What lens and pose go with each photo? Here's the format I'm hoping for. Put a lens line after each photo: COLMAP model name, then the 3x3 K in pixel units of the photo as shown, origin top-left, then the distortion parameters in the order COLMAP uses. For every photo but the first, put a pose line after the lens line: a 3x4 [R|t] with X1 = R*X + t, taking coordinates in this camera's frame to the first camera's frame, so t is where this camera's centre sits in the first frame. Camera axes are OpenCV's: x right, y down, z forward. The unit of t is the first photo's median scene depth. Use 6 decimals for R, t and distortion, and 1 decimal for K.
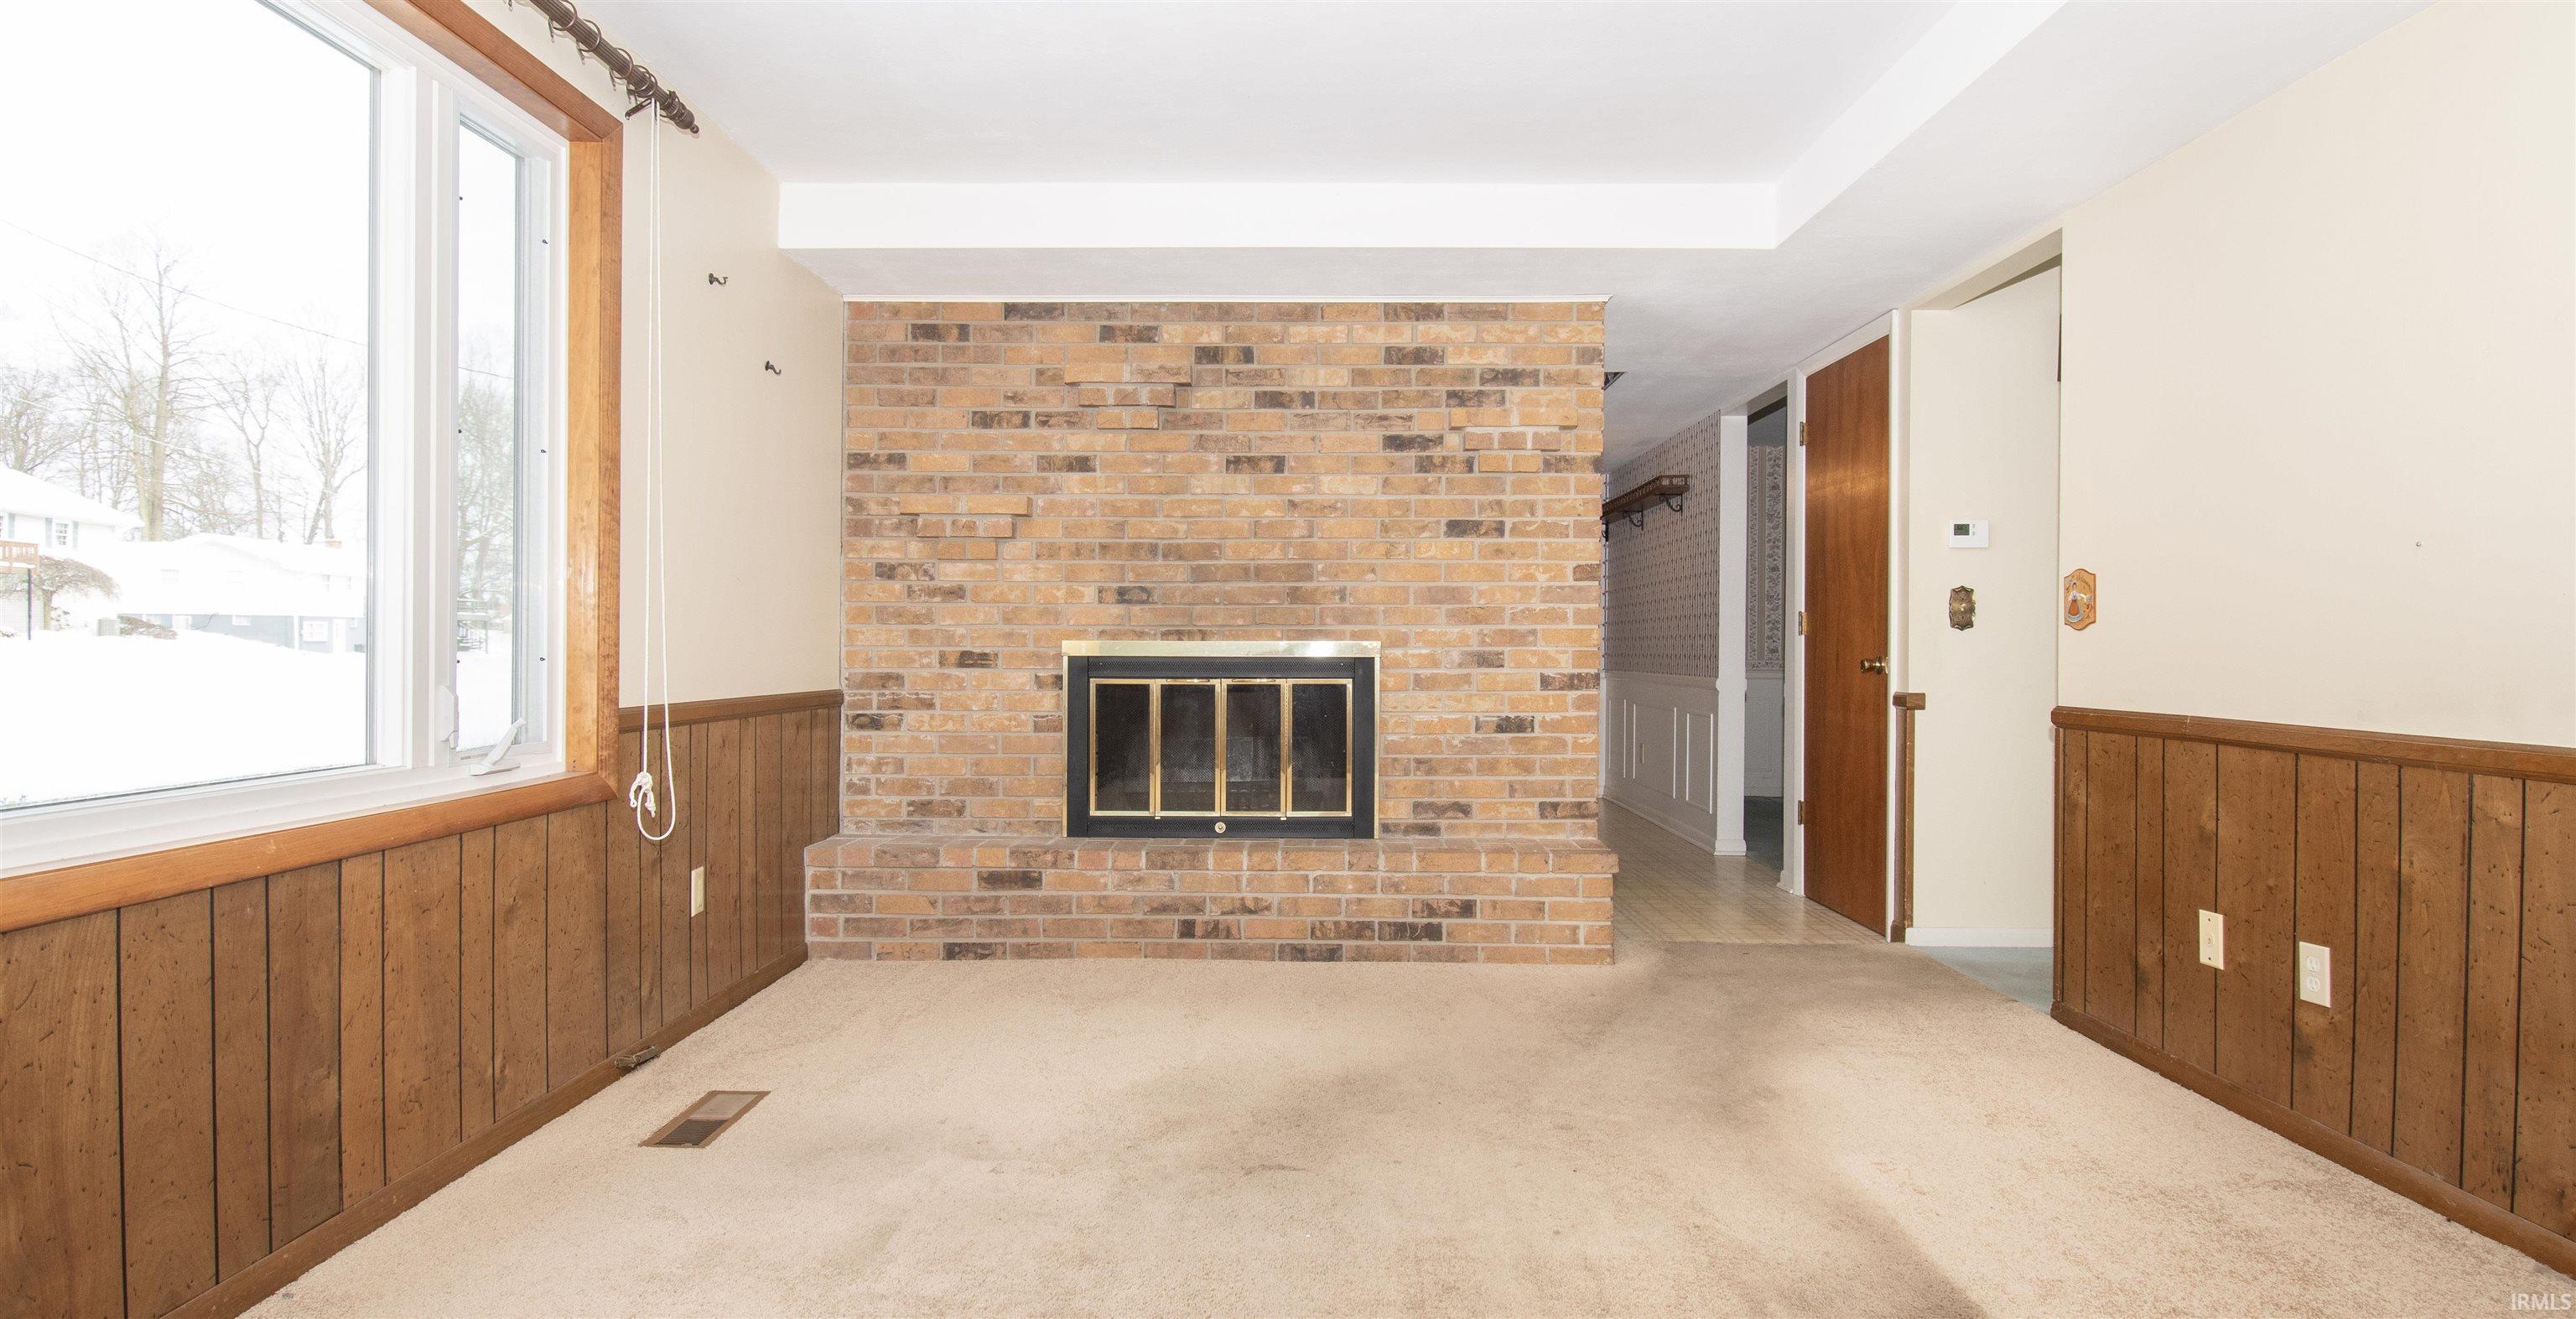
lens RADIAL K [[1455.9, 0, 1288.0], [0, 1455.9, 659.5], [0, 0, 1]] dist [0.023146, -0.042818]
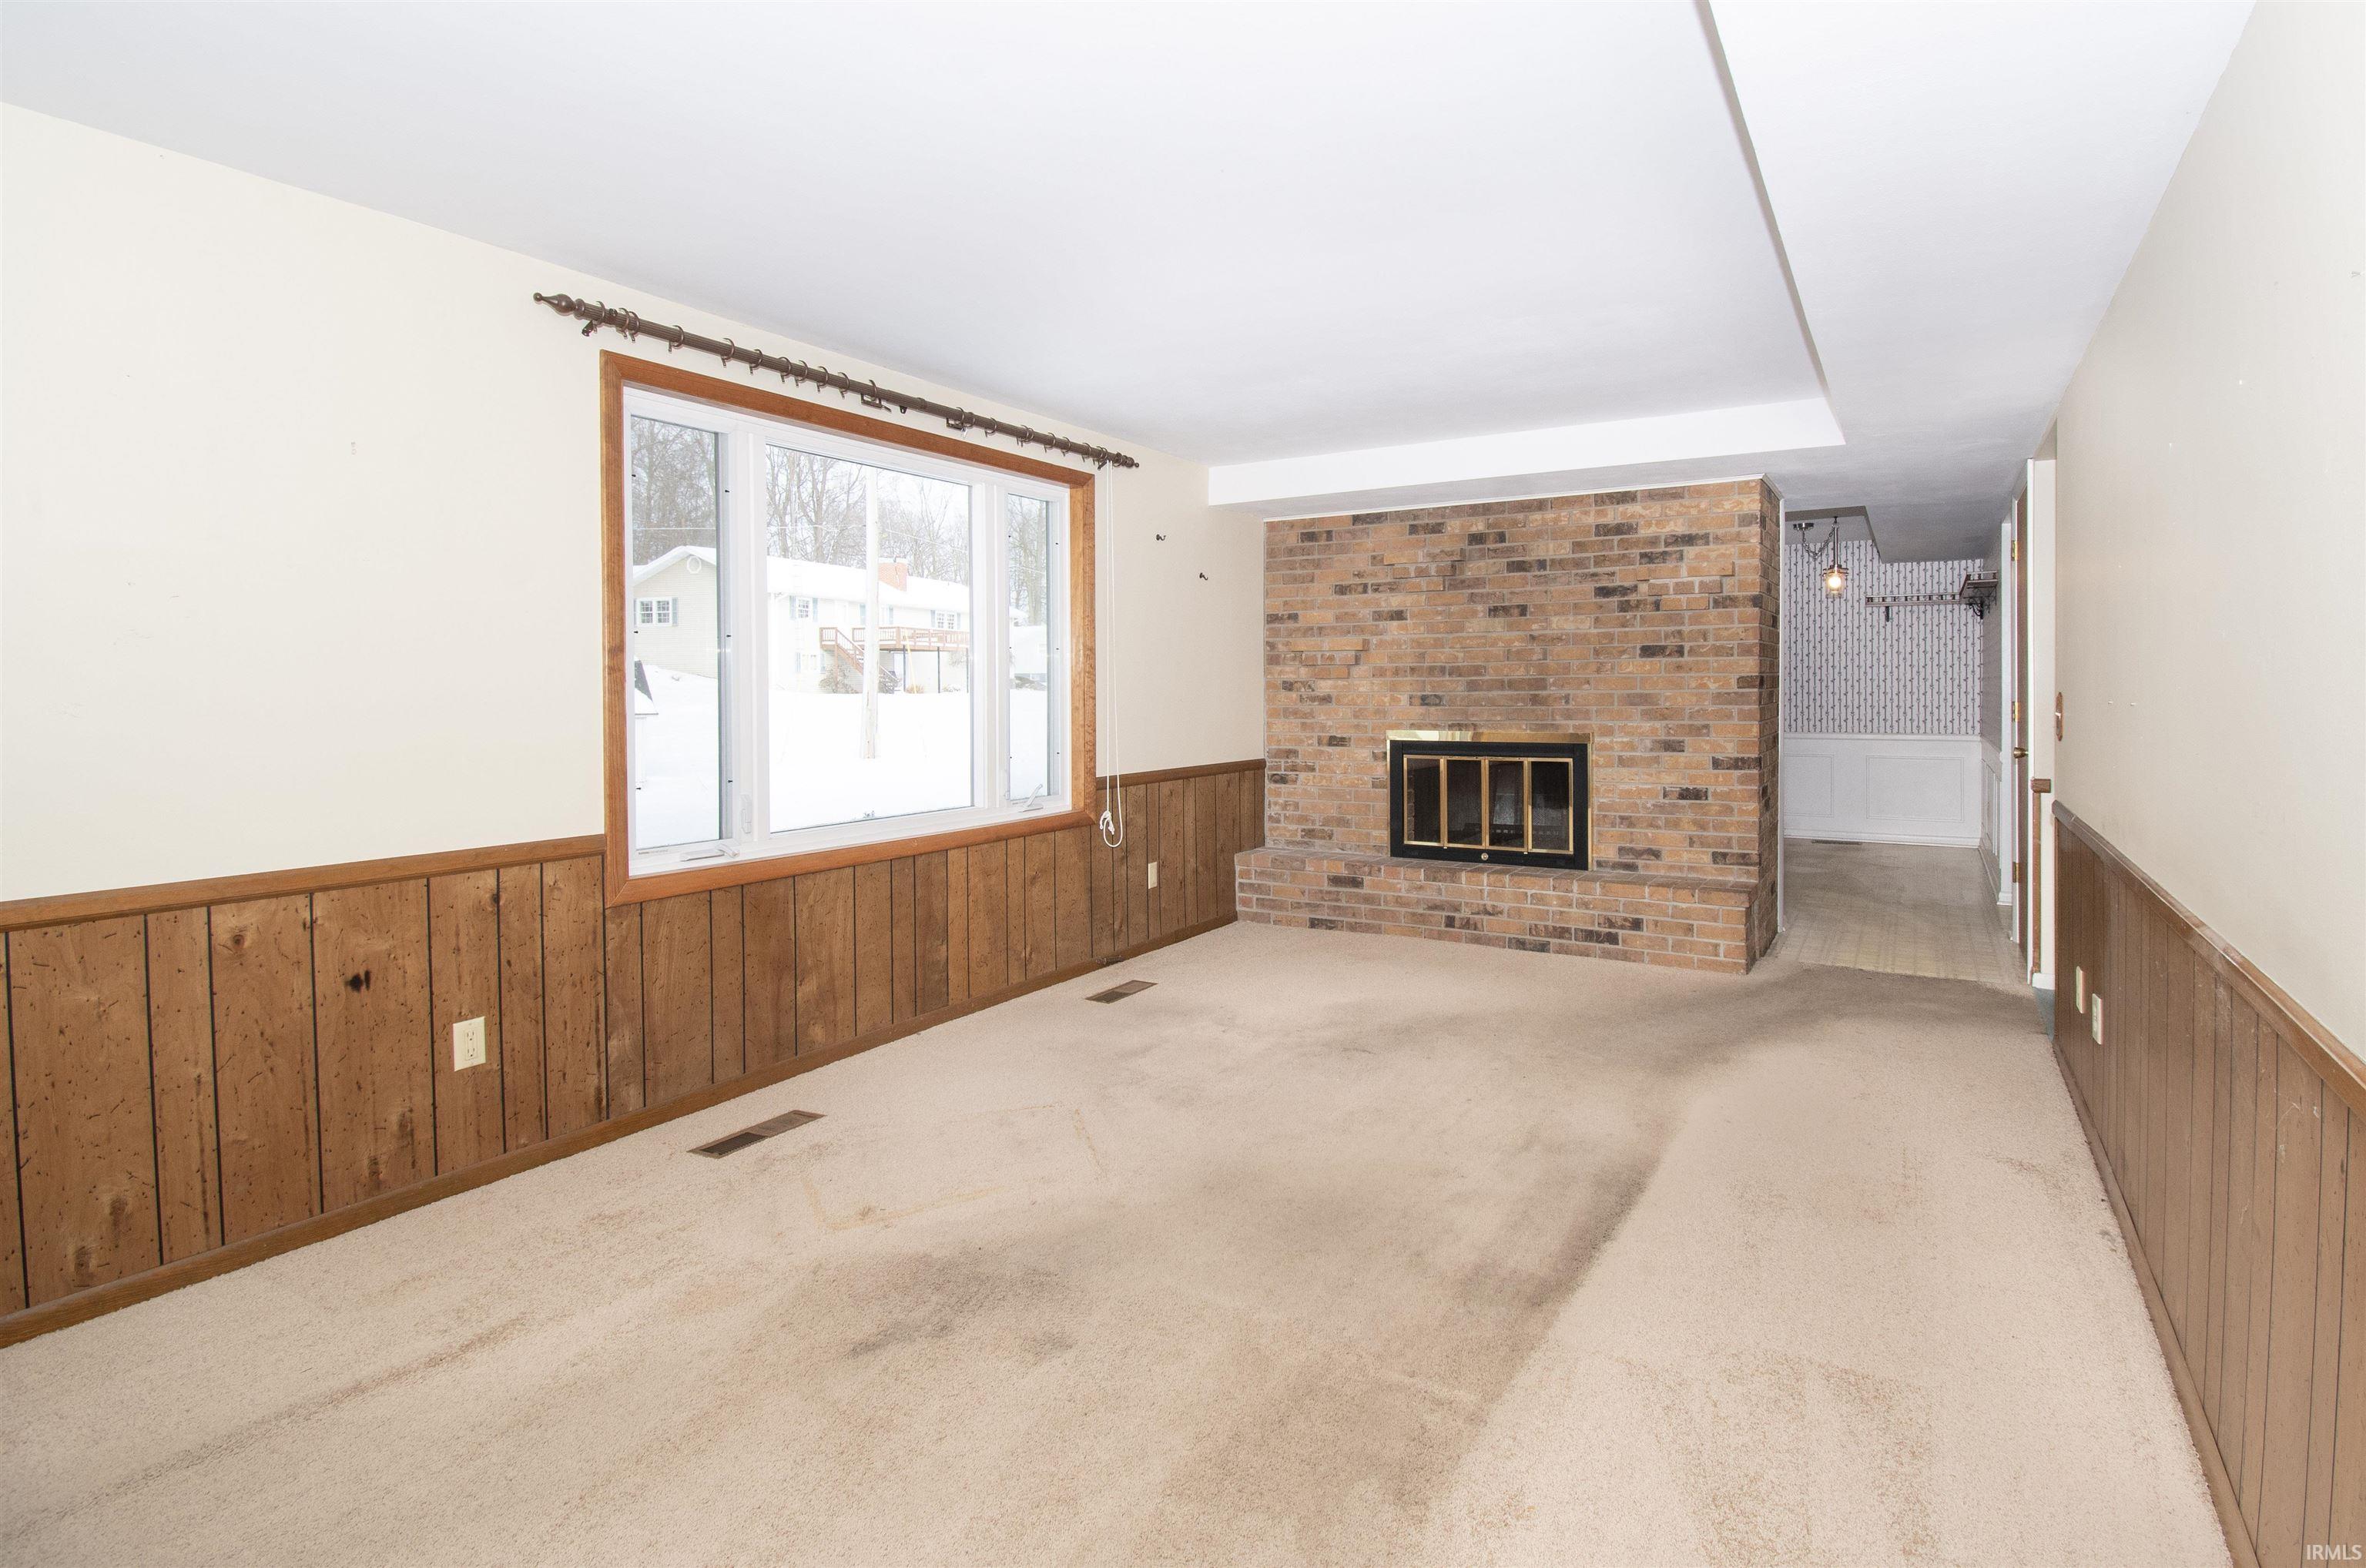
lens RADIAL K [[1204.9, 0, 1184.9], [0, 1204.9, 698.6], [0, 0, 1]] dist [0.024437, 0.000033]
pose [[0.856992, -0.010127, -0.515230, 0.331037], [0.010508, 0.999942, -0.002176, -0.047009], [0.515222, -0.003549, 0.857049, -0.217484]]
